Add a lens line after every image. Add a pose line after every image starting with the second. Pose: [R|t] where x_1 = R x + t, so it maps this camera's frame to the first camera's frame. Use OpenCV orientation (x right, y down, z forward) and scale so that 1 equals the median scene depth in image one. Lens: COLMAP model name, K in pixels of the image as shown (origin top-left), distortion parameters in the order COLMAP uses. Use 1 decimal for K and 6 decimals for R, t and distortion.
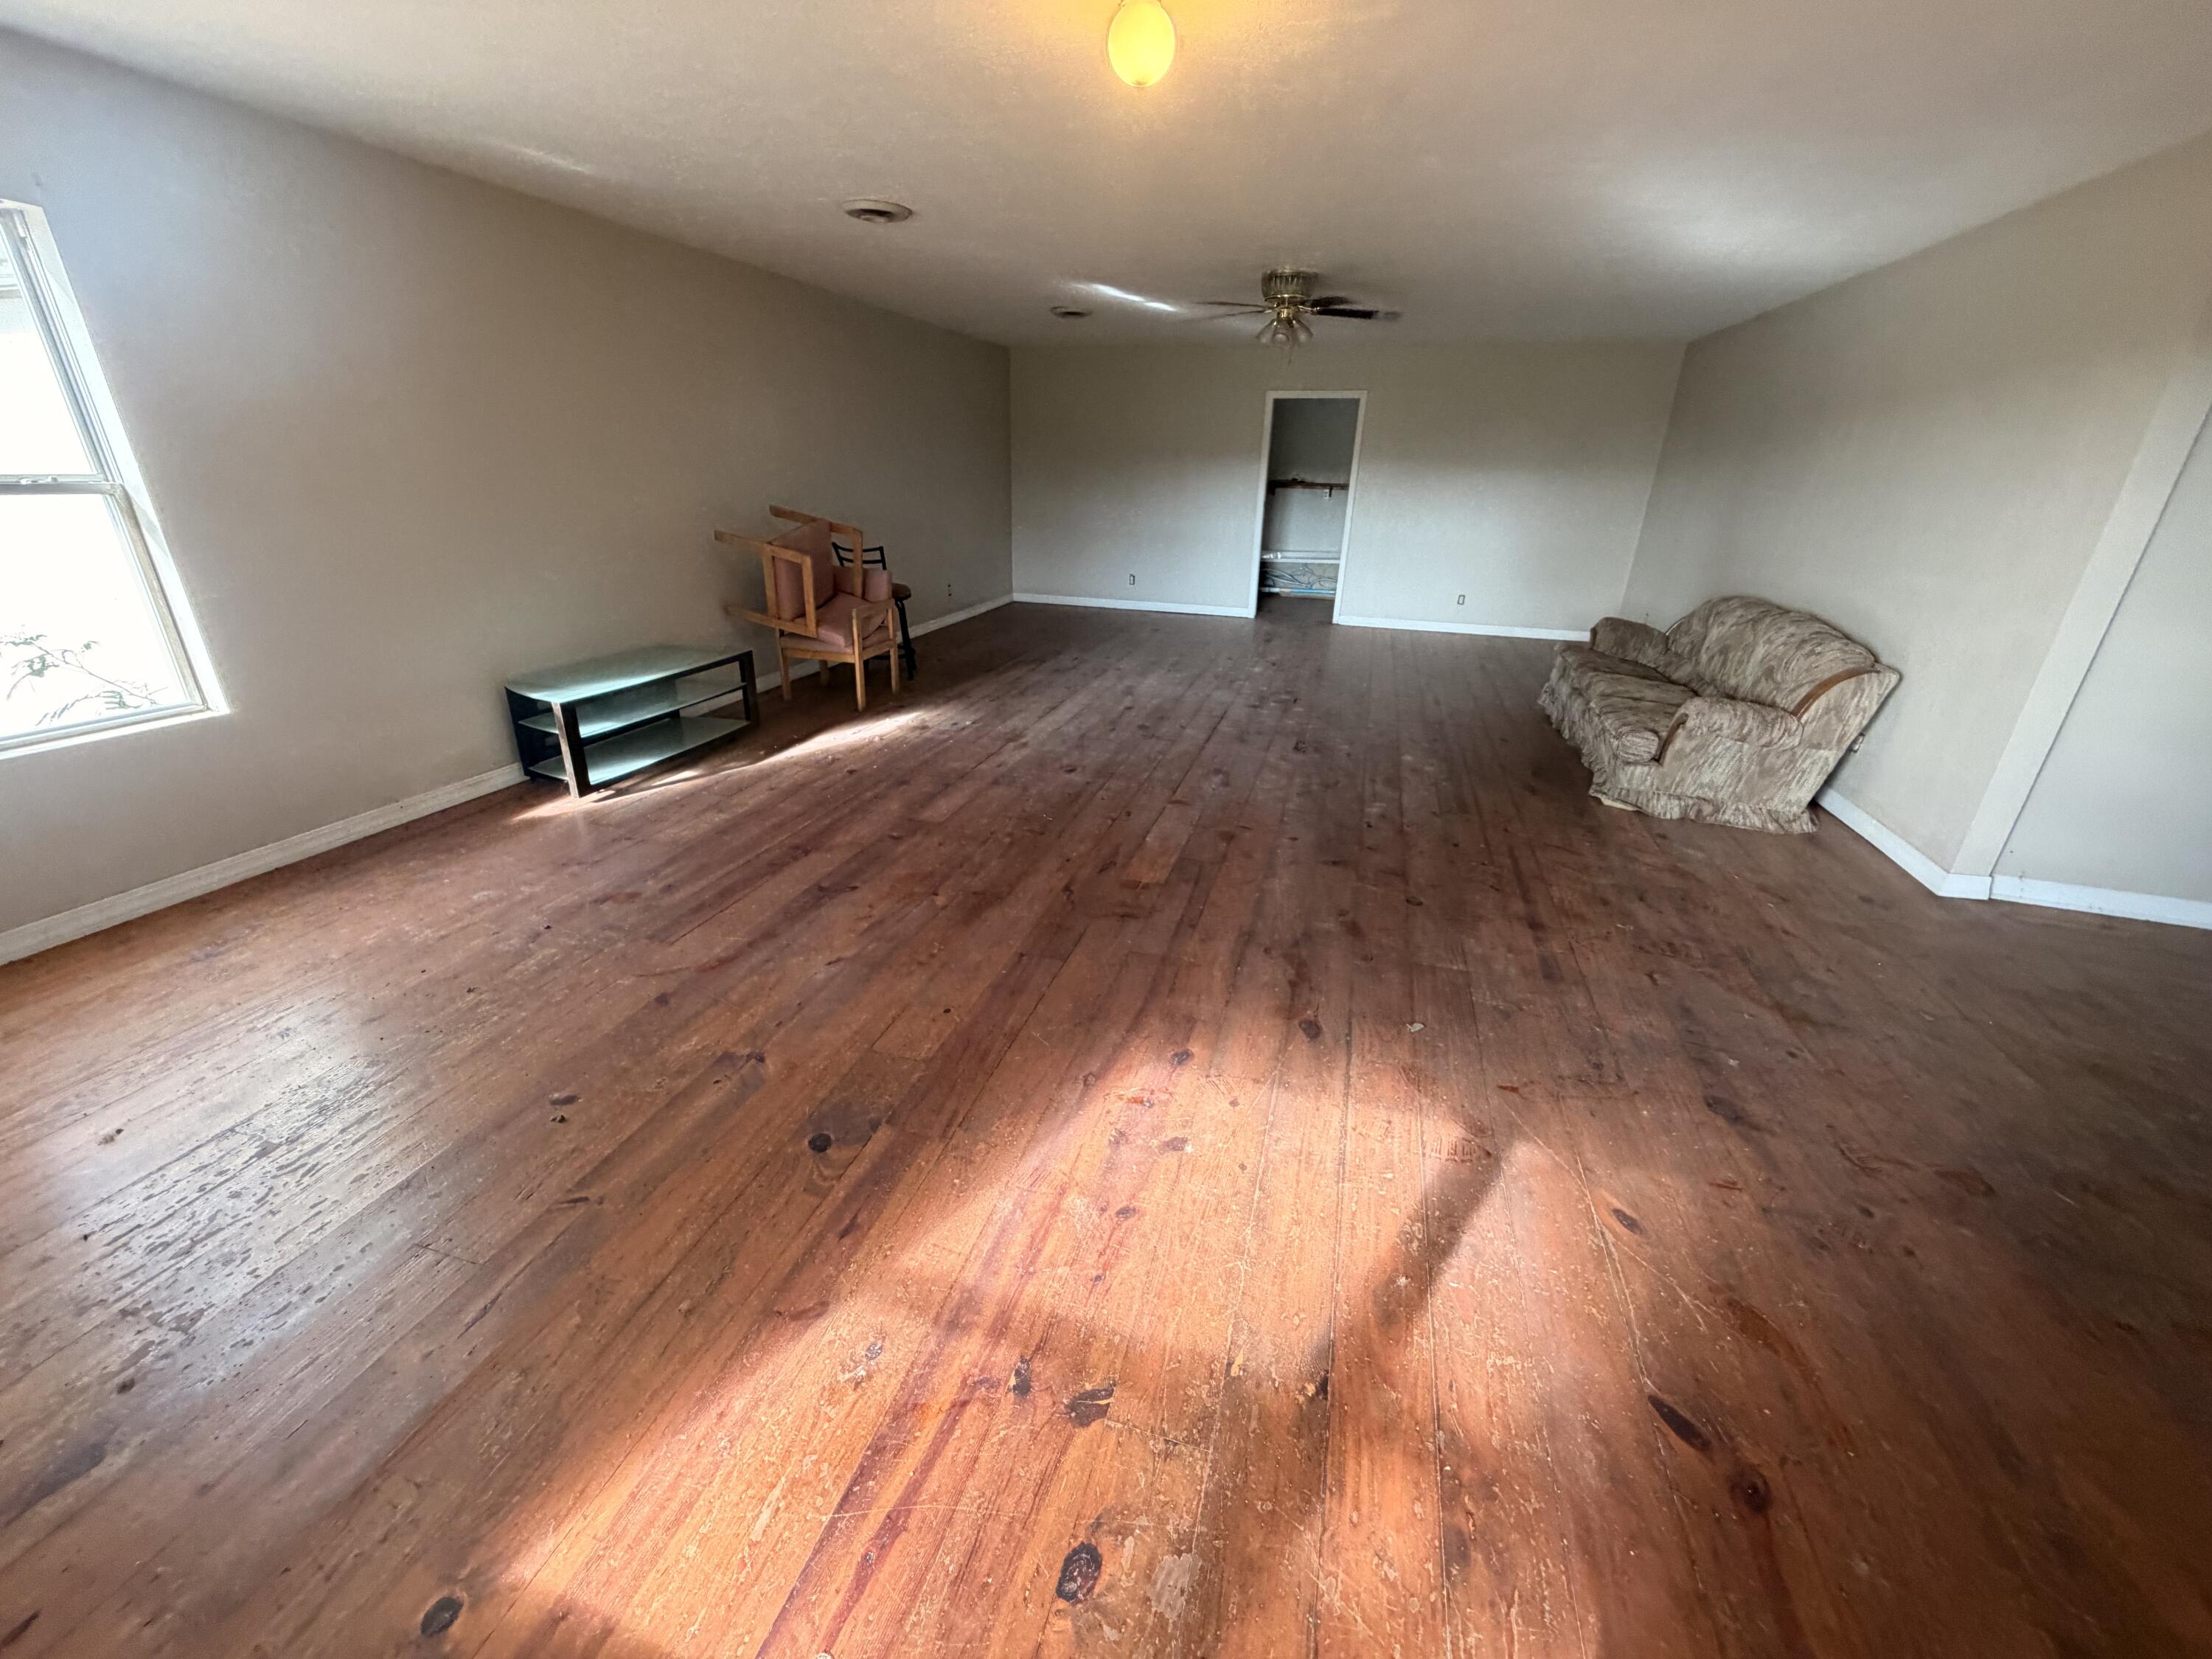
lens RADIAL K [[881.5, 0, 1106.0], [0, 881.5, 829.5], [0, 0, 1]] dist [0.000046, 0.000823]
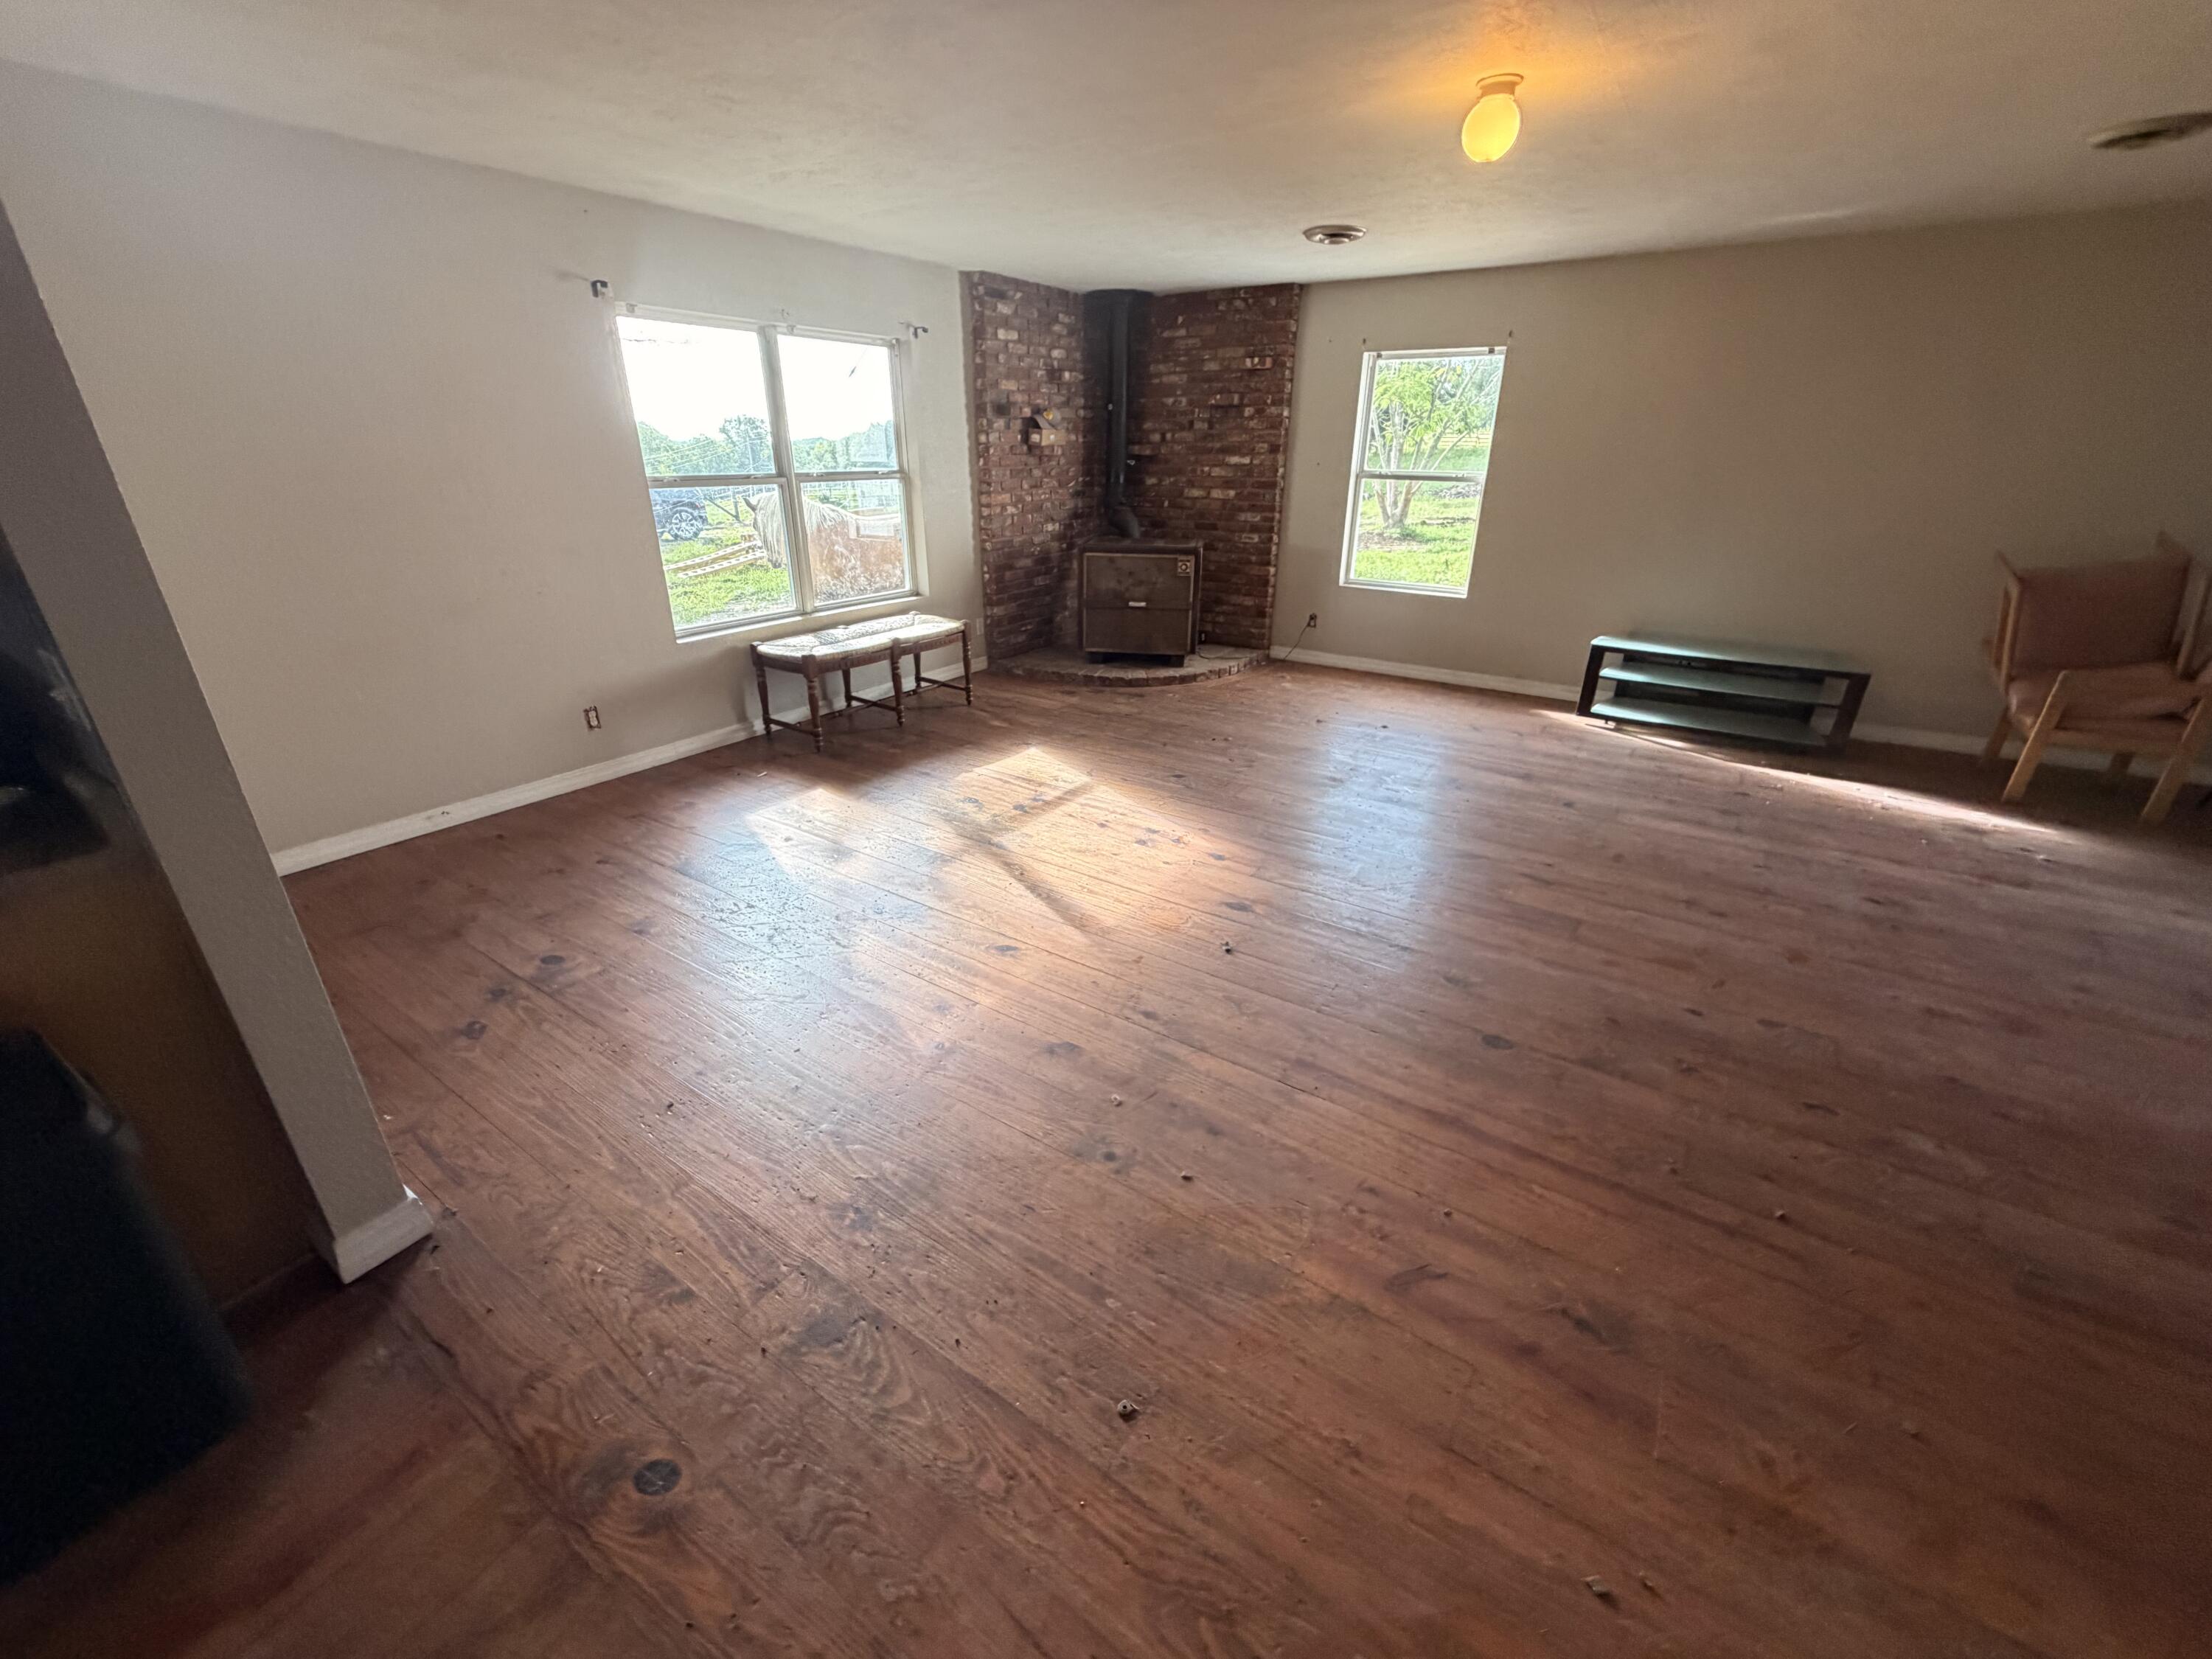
lens RADIAL K [[881.5, 0, 1106.0], [0, 881.5, 829.5], [0, 0, 1]] dist [0.000046, 0.000823]
pose [[-0.295825, 0.358241, -0.885523, 0.889427], [-0.380999, 0.805837, 0.453284, -0.235848], [0.875972, 0.471476, -0.101898, 0.593367]]
